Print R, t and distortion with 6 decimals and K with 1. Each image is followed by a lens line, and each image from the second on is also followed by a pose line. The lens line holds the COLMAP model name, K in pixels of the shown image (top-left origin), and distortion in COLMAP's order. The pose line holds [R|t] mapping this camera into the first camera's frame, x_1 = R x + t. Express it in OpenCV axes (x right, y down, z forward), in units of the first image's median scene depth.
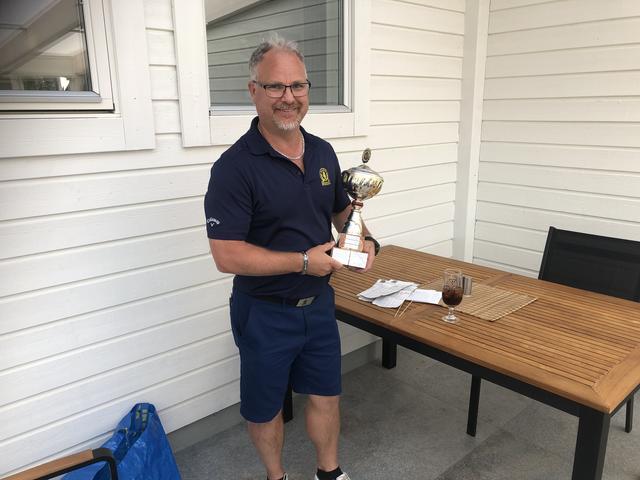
lens RADIAL K [[521.9, 0, 321.1], [0, 521.9, 235.4], [0, 0, 1]] dist [0.029283, -0.034548]
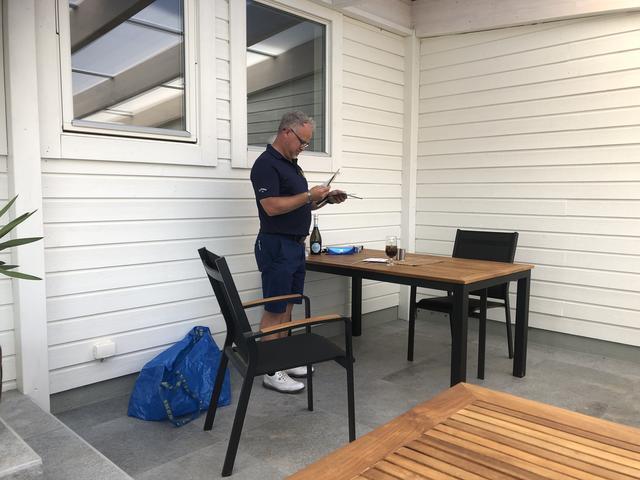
lens RADIAL K [[521.9, 0, 318.2], [0, 521.9, 238.2], [0, 0, 1]] dist [0.029283, -0.034548]
pose [[0.997967, 0.012419, 0.062519, -0.074126], [-0.002308, 0.987234, -0.159259, 0.258440], [-0.063699, 0.158791, 0.985255, -0.502292]]
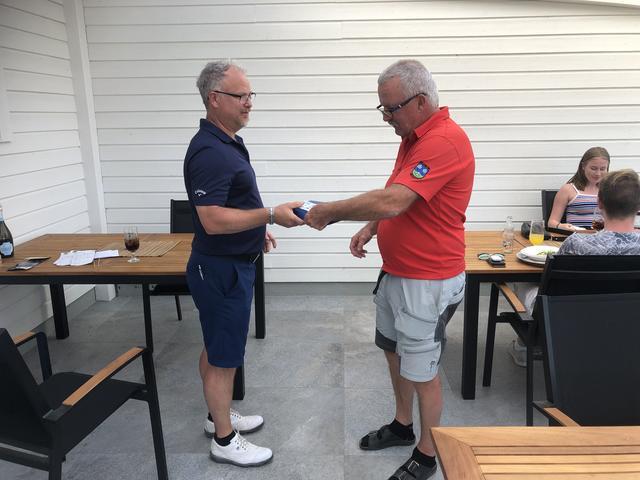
lens RADIAL K [[521.9, 0, 326.1], [0, 521.9, 234.3], [0, 0, 1]] dist [0.029283, -0.034548]
pose [[0.695346, -0.159100, 0.700844, -0.293903], [0.177431, 0.983005, 0.047115, 0.086228], [-0.696429, 0.091590, 0.711757, -0.321743]]
